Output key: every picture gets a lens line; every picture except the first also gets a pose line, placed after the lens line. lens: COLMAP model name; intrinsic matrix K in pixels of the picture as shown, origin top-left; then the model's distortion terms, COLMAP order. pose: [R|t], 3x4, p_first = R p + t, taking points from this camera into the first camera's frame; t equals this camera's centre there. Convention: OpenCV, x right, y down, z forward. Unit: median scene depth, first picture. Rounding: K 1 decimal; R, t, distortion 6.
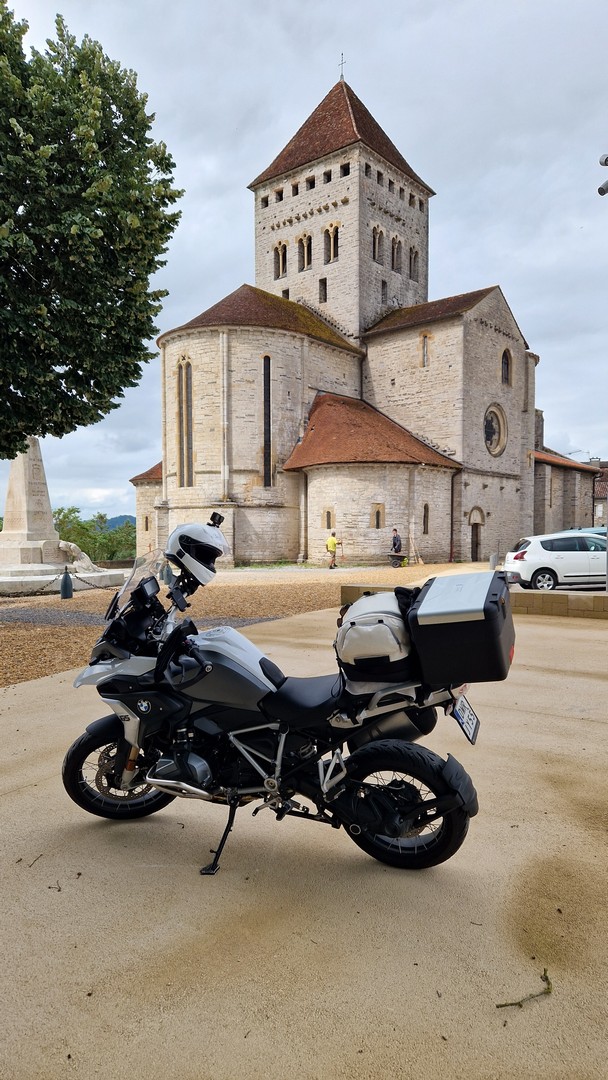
lens RADIAL K [[736.3, 0, 312.1], [0, 736.3, 560.8], [0, 0, 1]] dist [0.065216, -0.032689]
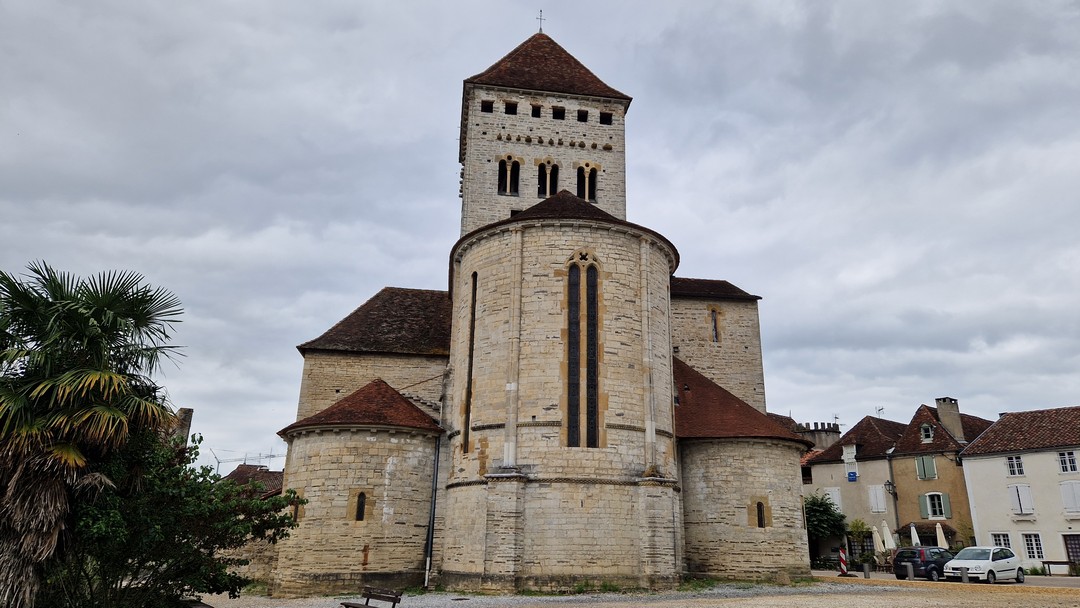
lens RADIAL K [[736.3, 0, 559.6], [0, 736.3, 298.1], [0, 0, 1]] dist [0.065216, -0.032689]
pose [[0.658994, 0.252963, 0.708334, -0.588290], [0.010286, 0.938629, -0.344776, -0.003471], [-0.752078, 0.234491, 0.615949, 0.541964]]
